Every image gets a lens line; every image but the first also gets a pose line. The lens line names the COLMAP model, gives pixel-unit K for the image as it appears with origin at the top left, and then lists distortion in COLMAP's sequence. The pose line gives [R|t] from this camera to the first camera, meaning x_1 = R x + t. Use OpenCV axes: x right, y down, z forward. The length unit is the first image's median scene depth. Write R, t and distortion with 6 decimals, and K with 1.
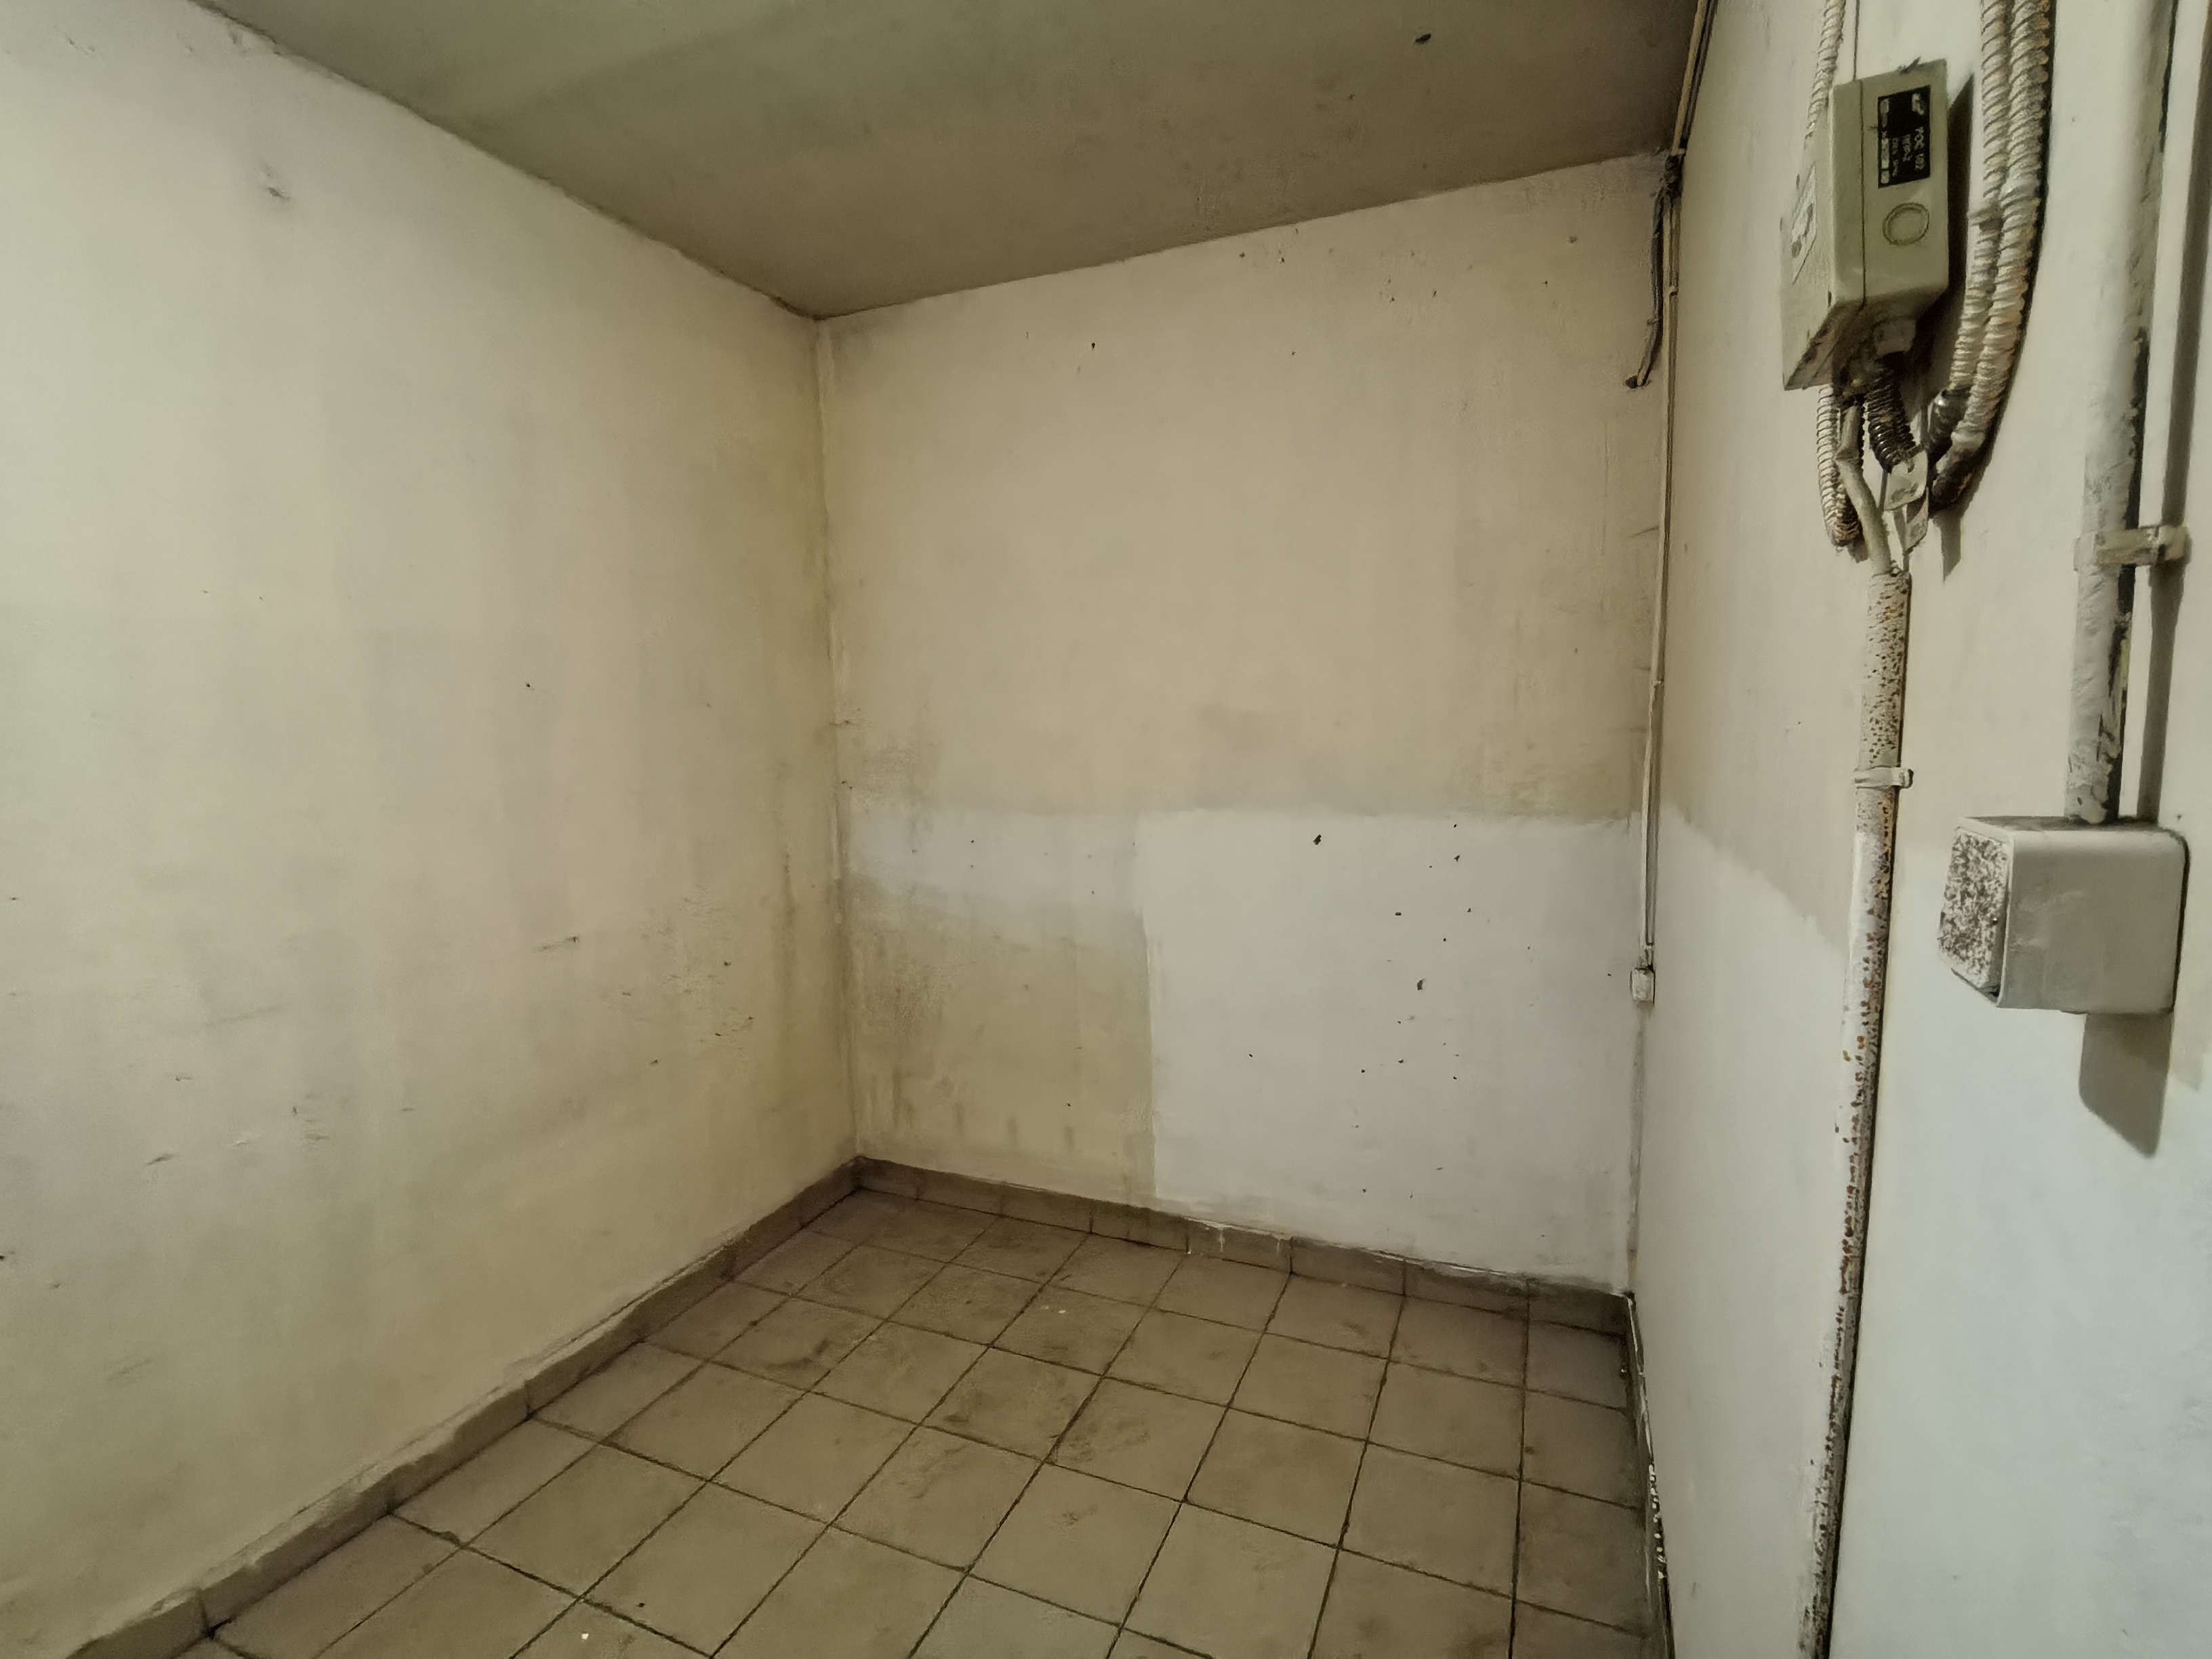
lens RADIAL K [[1027.1, 0, 1113.9], [0, 1027.1, 828.0], [0, 0, 1]] dist [-0.003740, -0.002662]
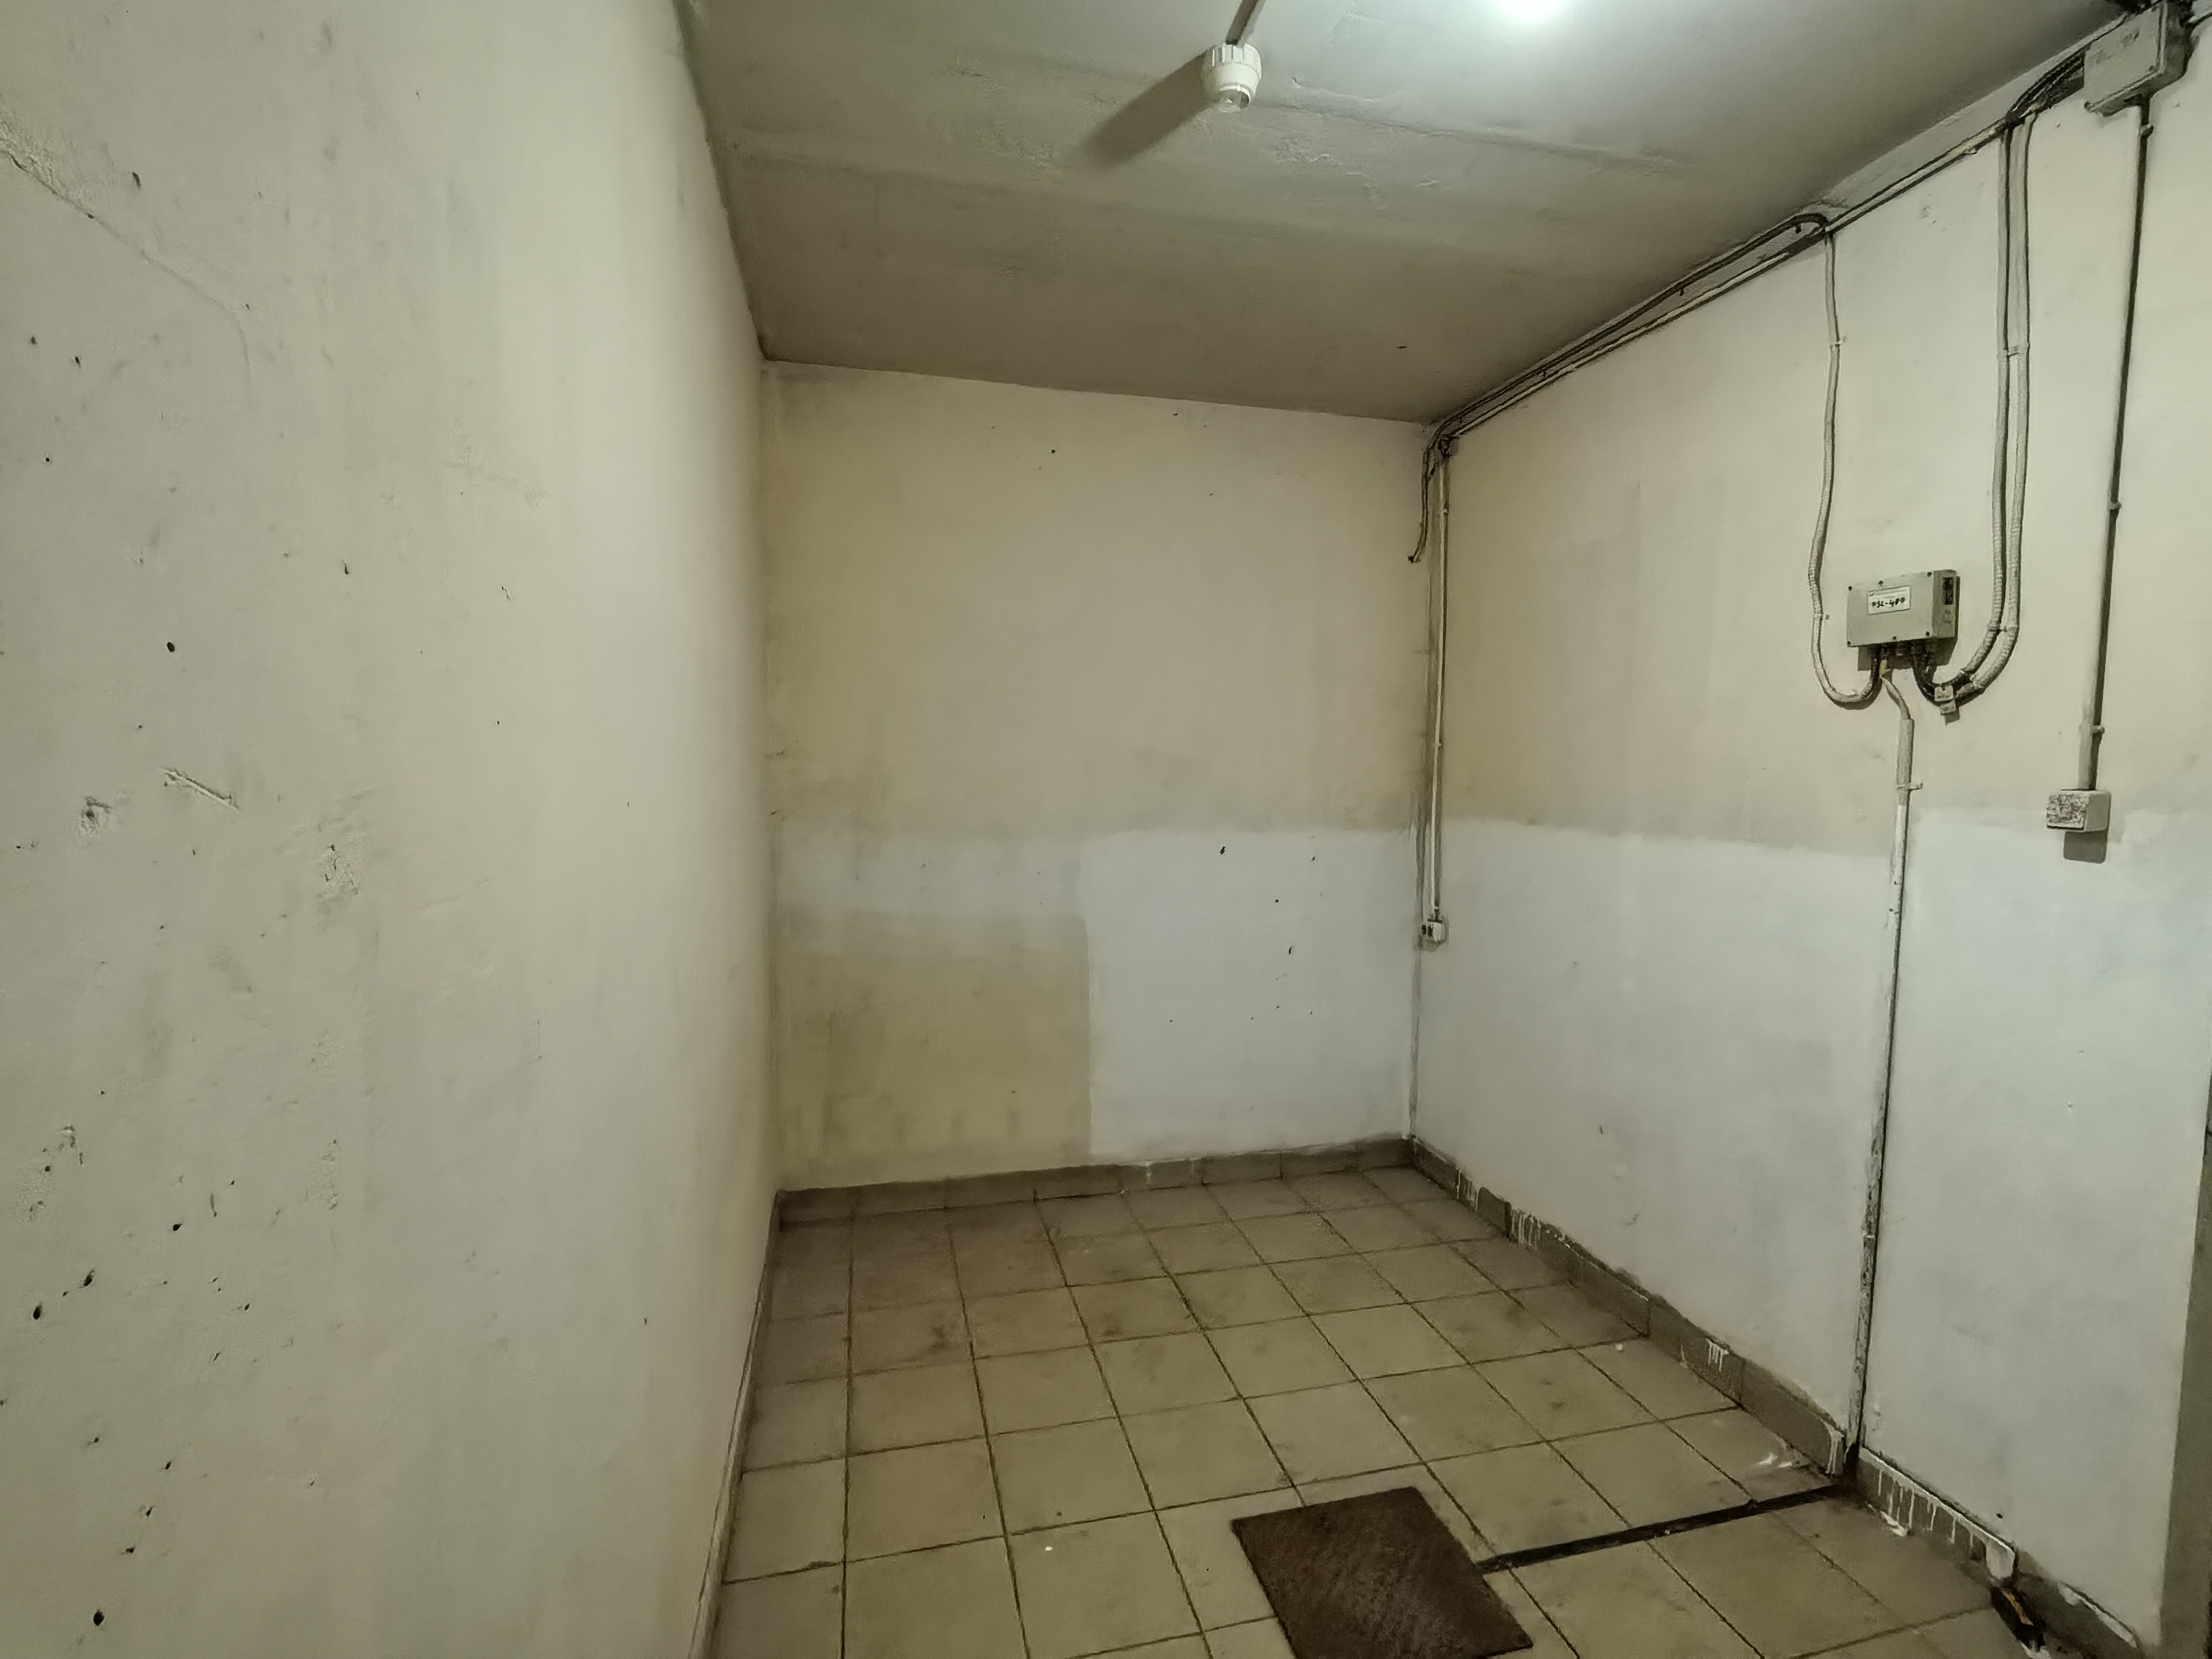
lens RADIAL K [[1027.1, 0, 1125.6], [0, 1027.1, 828.1], [0, 0, 1]] dist [-0.003740, -0.002662]
pose [[0.800091, -0.014804, 0.599696, -0.662950], [0.040825, 0.998721, -0.029813, 0.015768], [-0.598488, 0.048336, 0.799673, -0.003904]]
